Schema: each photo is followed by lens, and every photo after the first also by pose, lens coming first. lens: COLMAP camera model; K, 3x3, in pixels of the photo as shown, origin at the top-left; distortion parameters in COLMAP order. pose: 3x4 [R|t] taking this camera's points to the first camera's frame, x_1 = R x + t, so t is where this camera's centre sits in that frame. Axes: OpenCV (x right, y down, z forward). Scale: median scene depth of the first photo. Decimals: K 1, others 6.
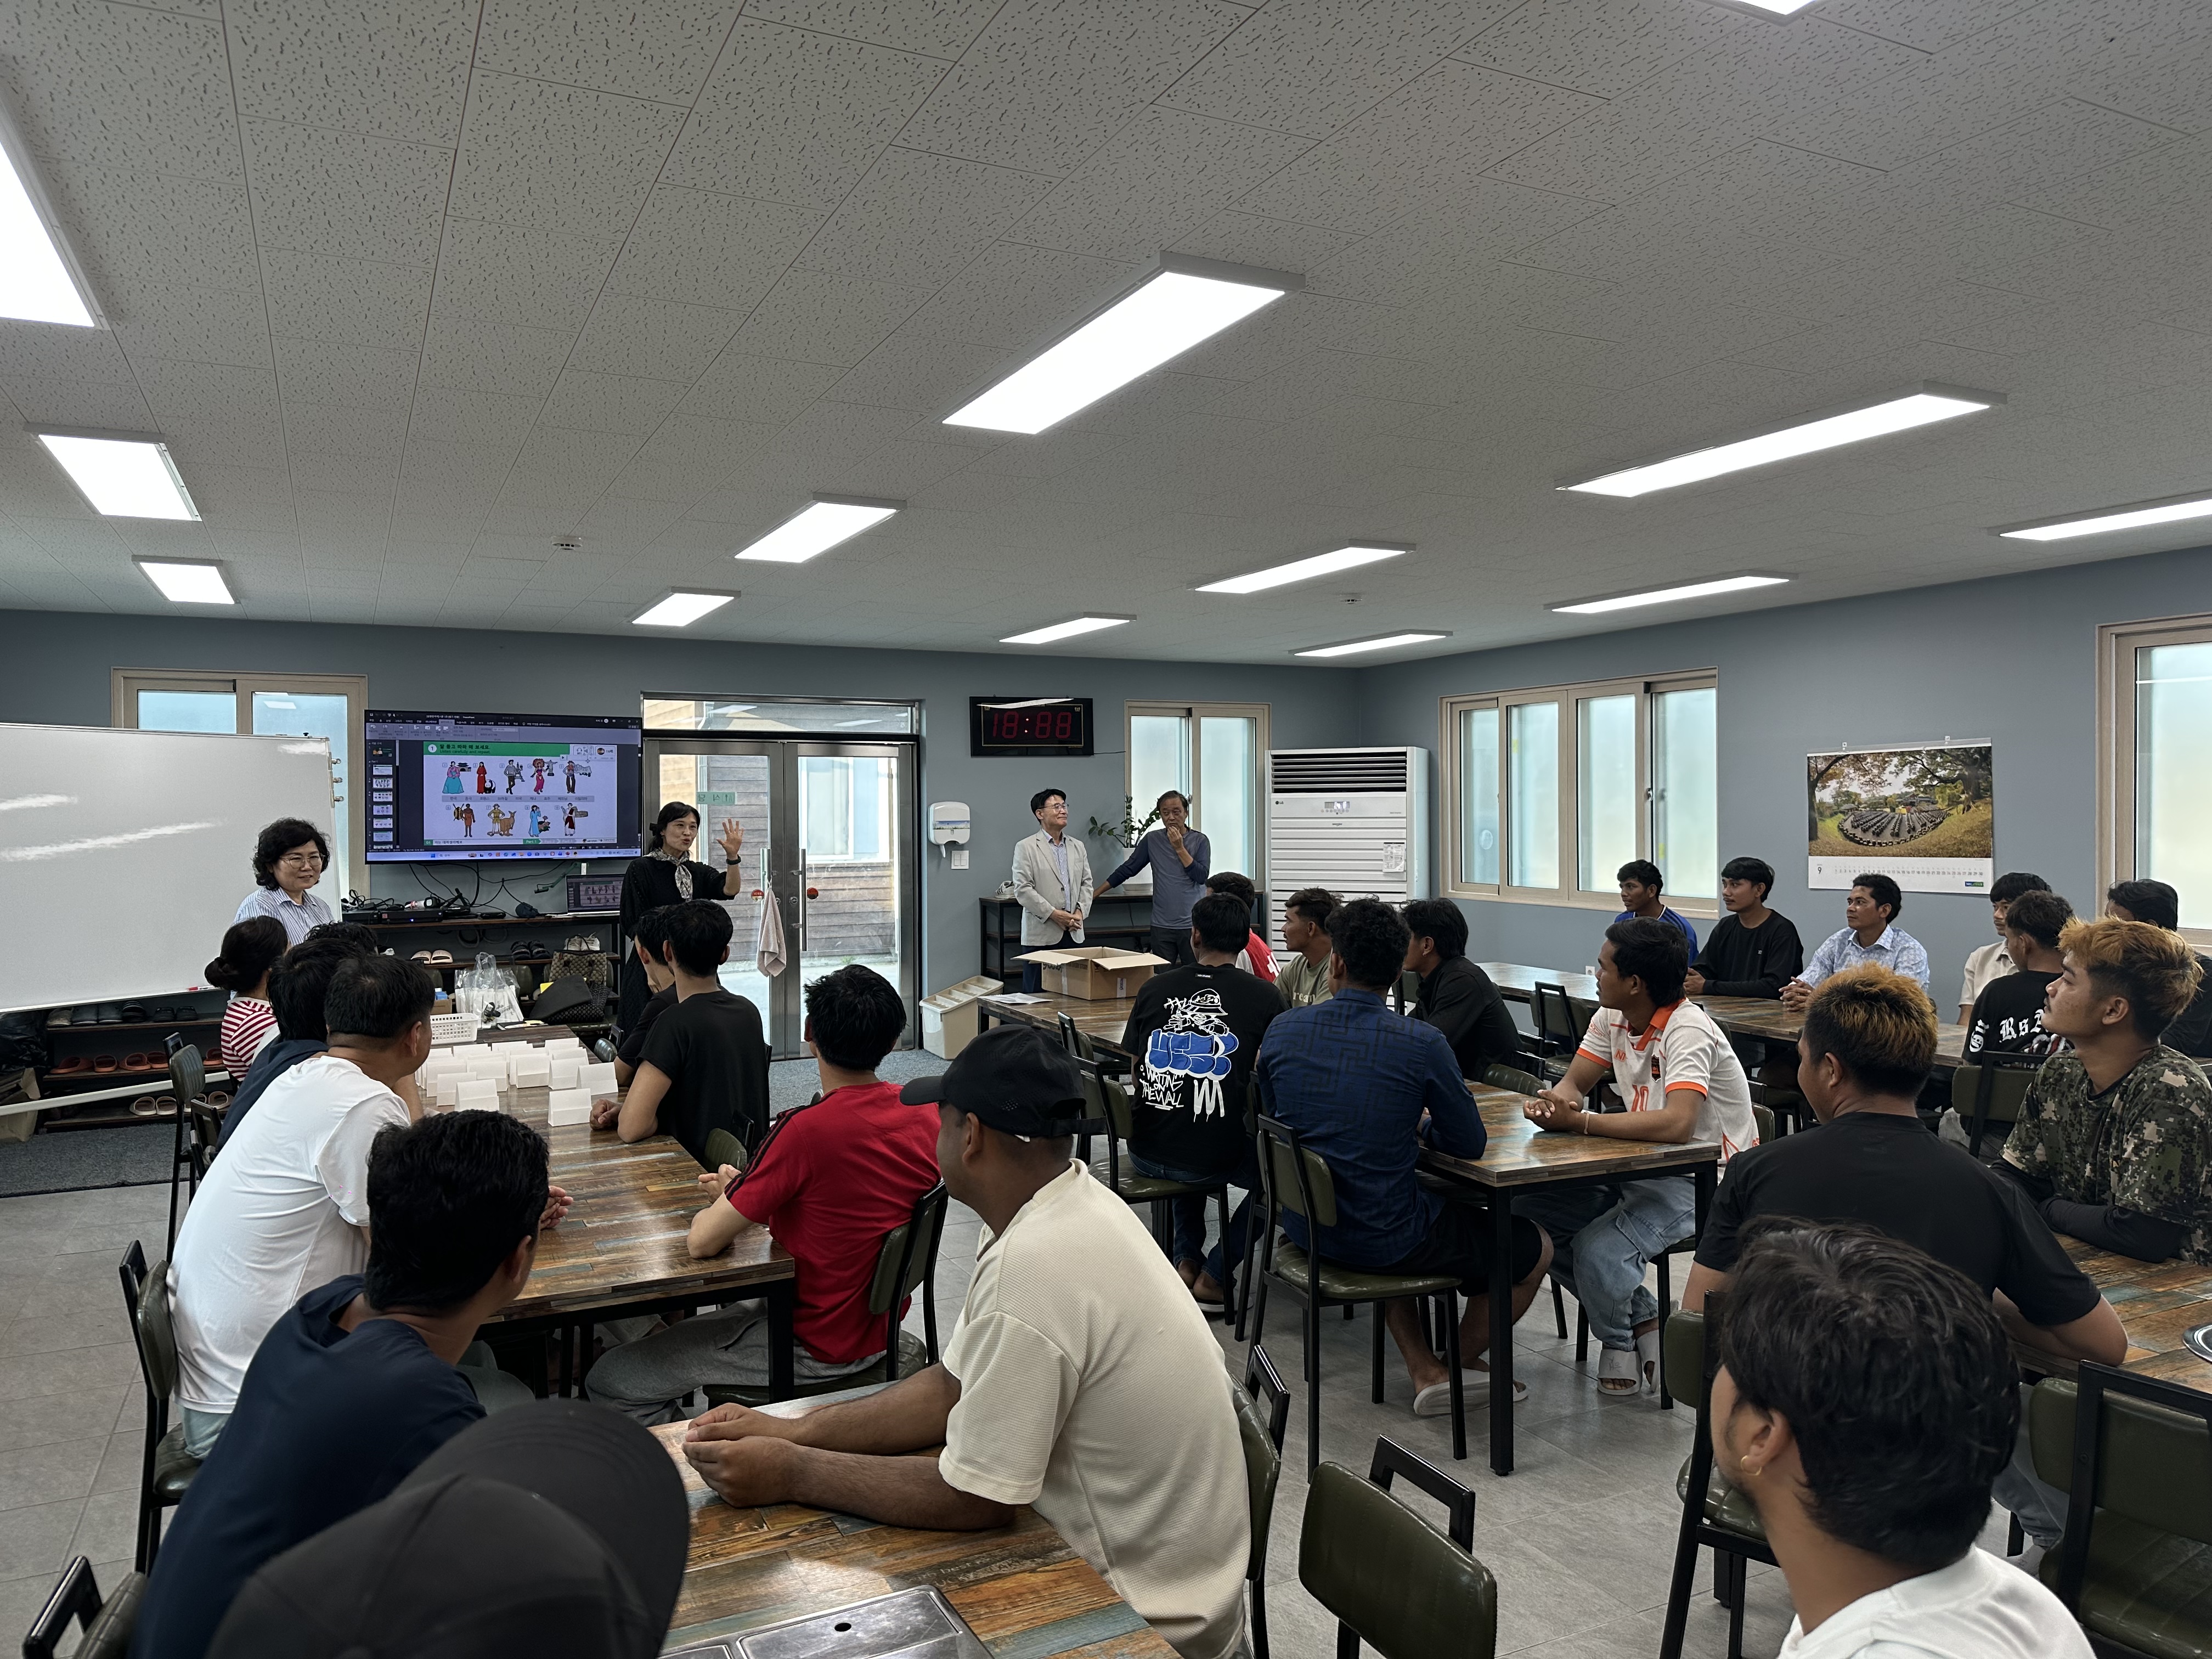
lens RADIAL K [[1561.4, 0, 1109.6], [0, 1561.4, 832.8], [0, 0, 1]] dist [0.042121, -0.009460]
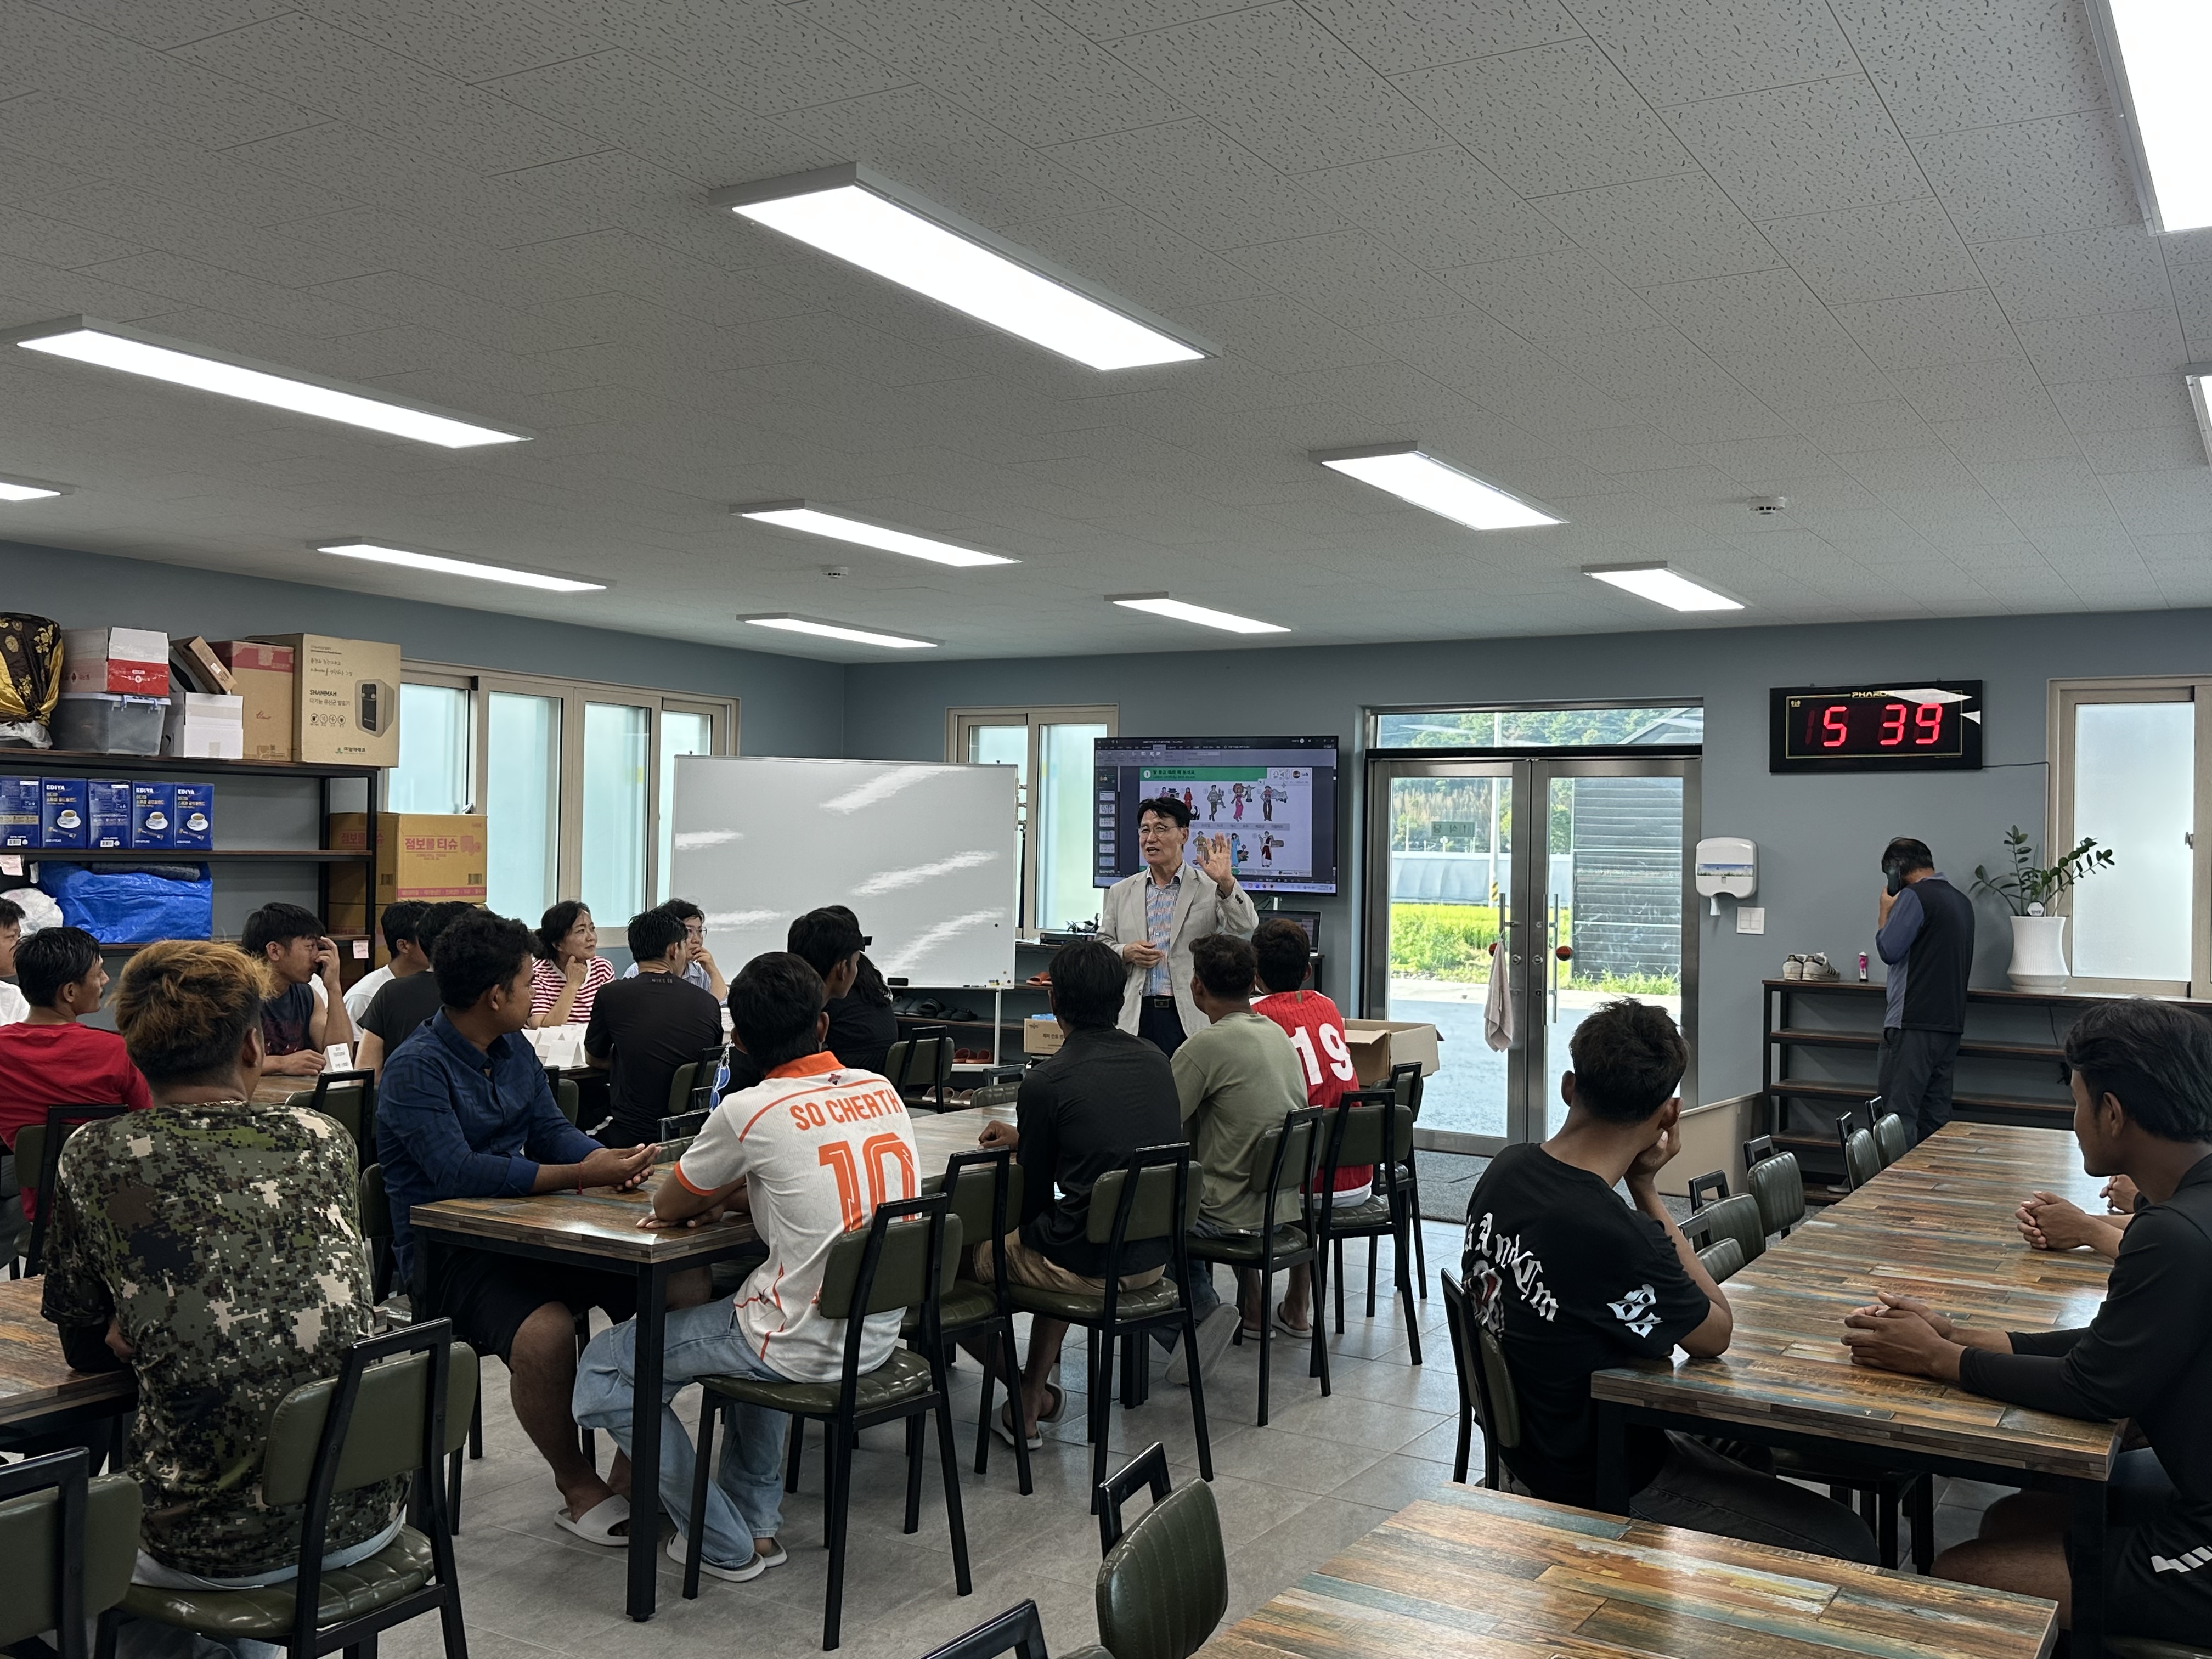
lens RADIAL K [[1968.7, 0, 1104.7], [0, 1968.7, 828.7], [0, 0, 1]] dist [0.012687, -0.000961]
pose [[0.523505, 0.011136, -0.851950, 0.688145], [-0.032380, 0.999452, -0.006834, -0.011112], [0.851407, 0.031164, 0.523579, 0.367846]]
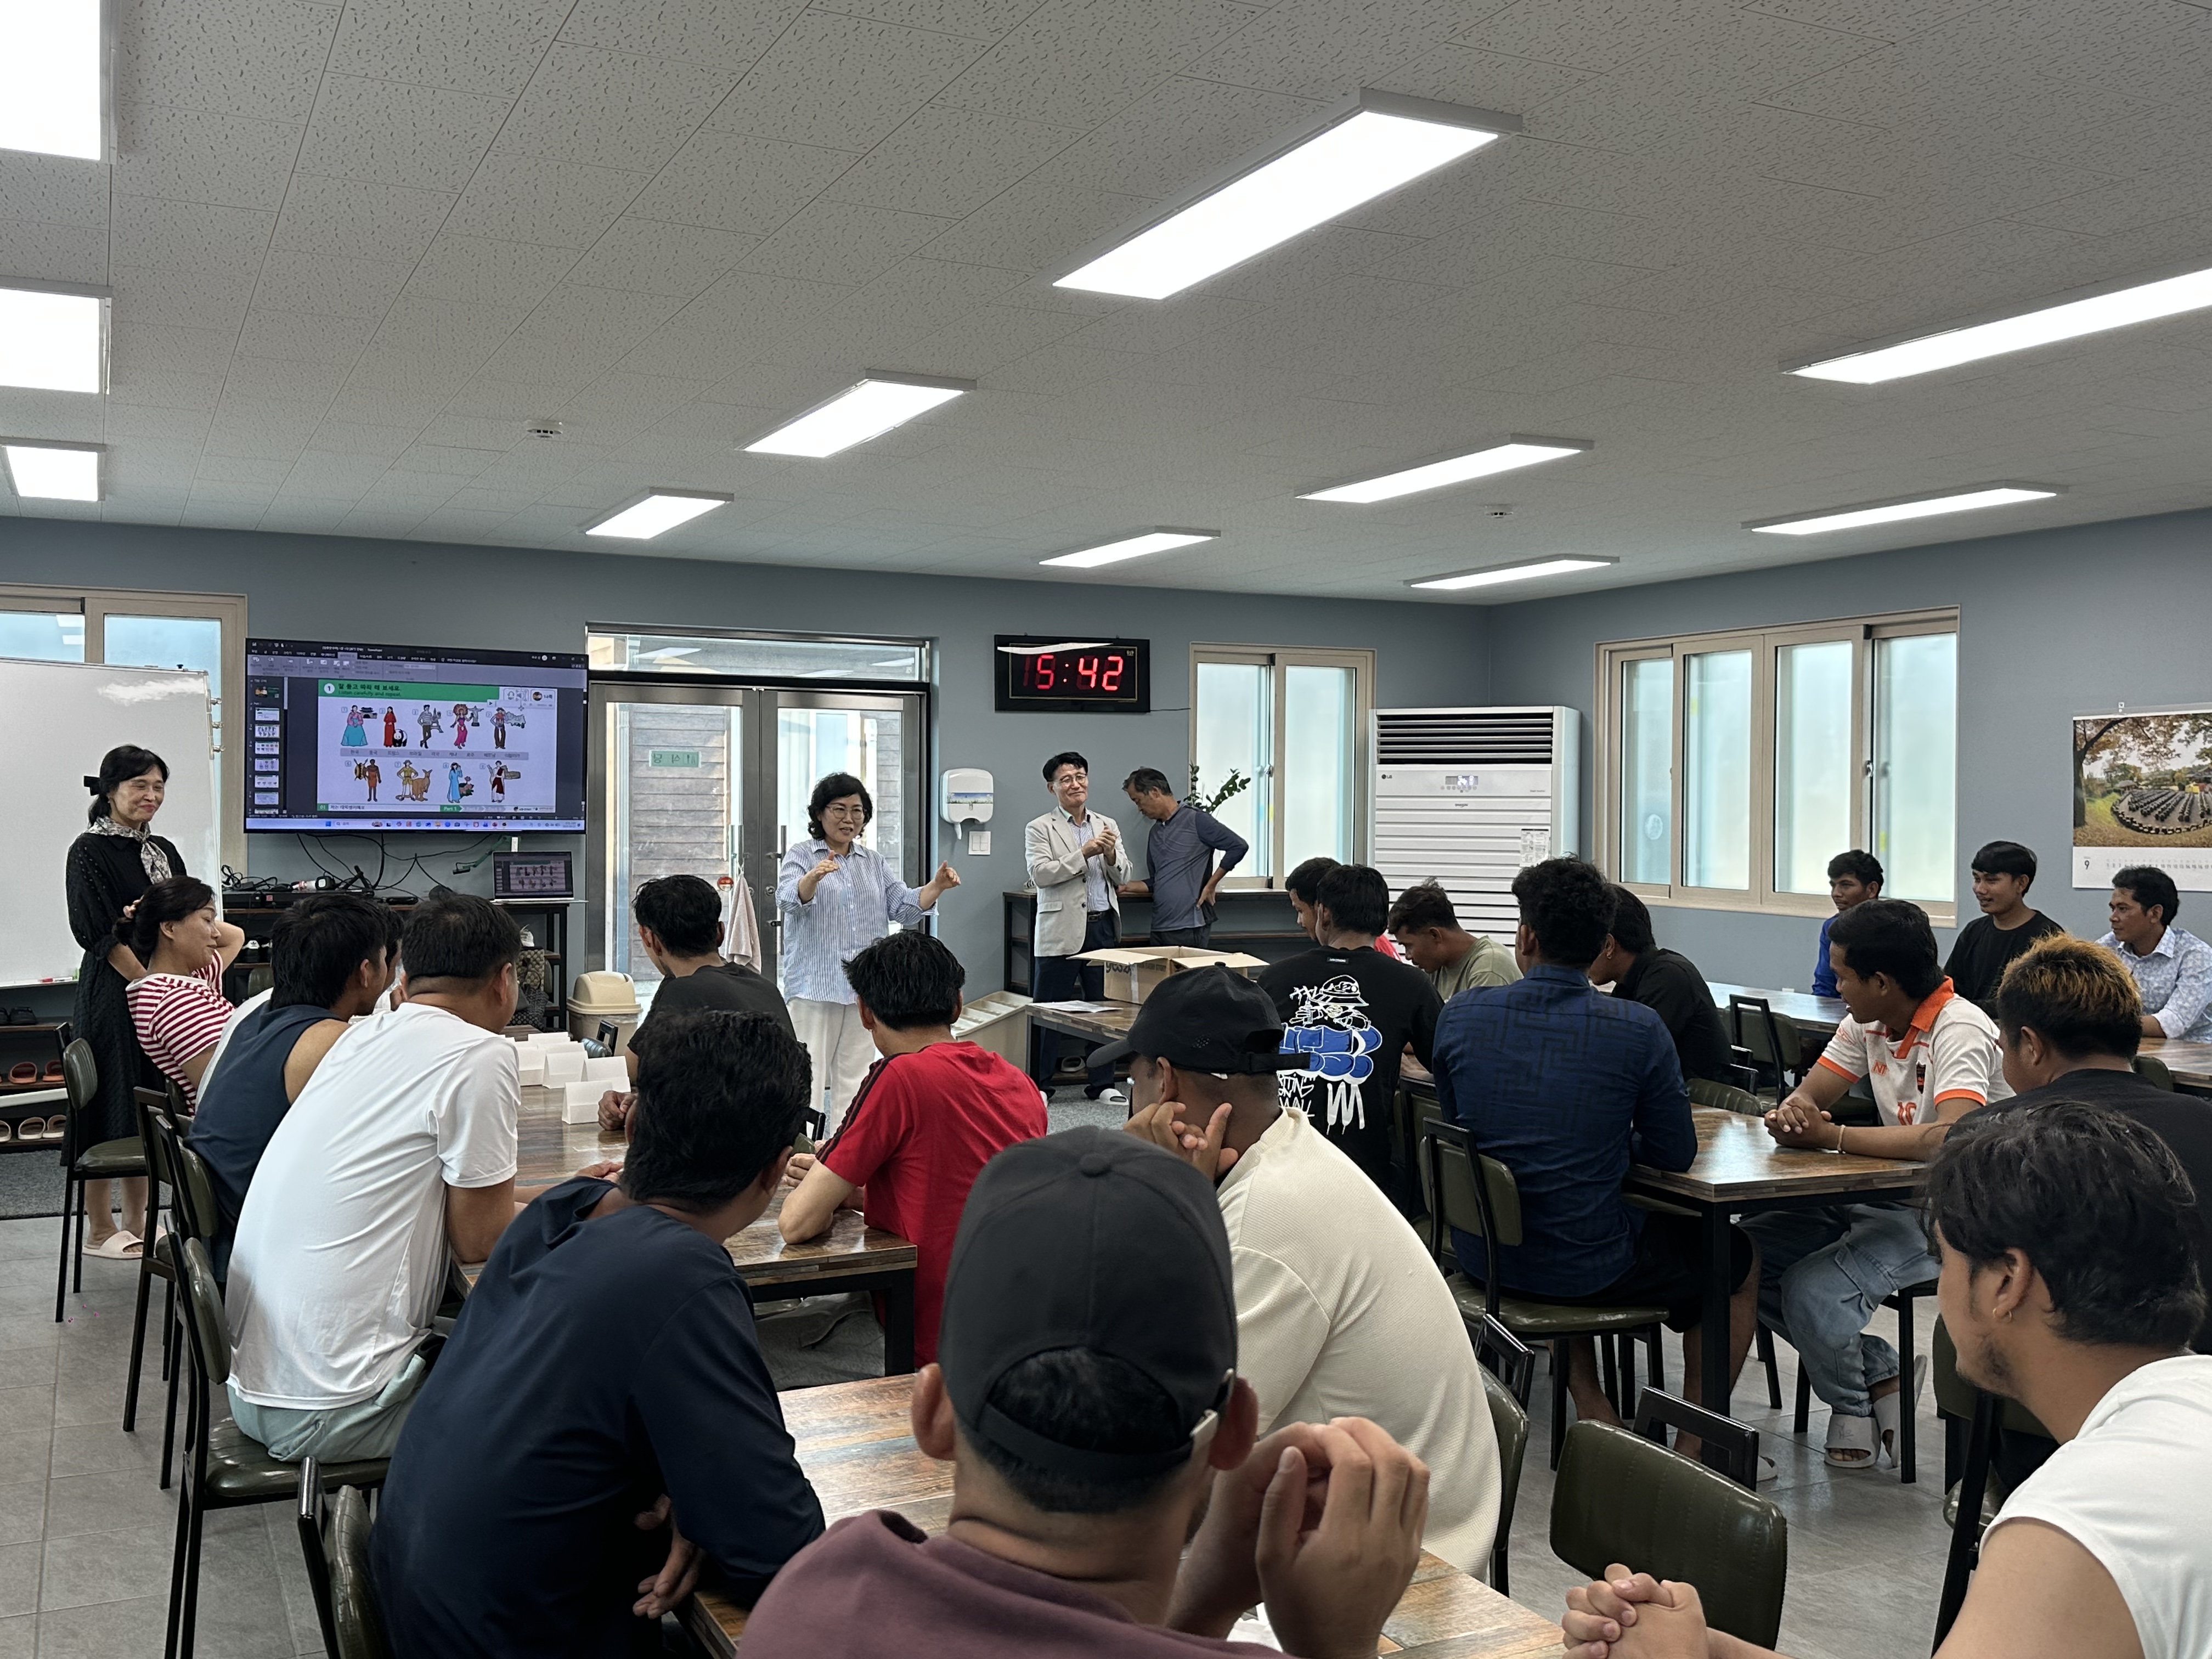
lens RADIAL K [[2068.9, 0, 1104.5], [0, 2068.9, 809.7], [0, 0, 1]] dist [0.052665, 0.000000]
pose [[0.999853, 0.014077, -0.009743, -0.031750], [-0.014193, 0.999828, -0.011909, 0.016192], [0.009573, 0.012046, 0.999882, -0.053801]]
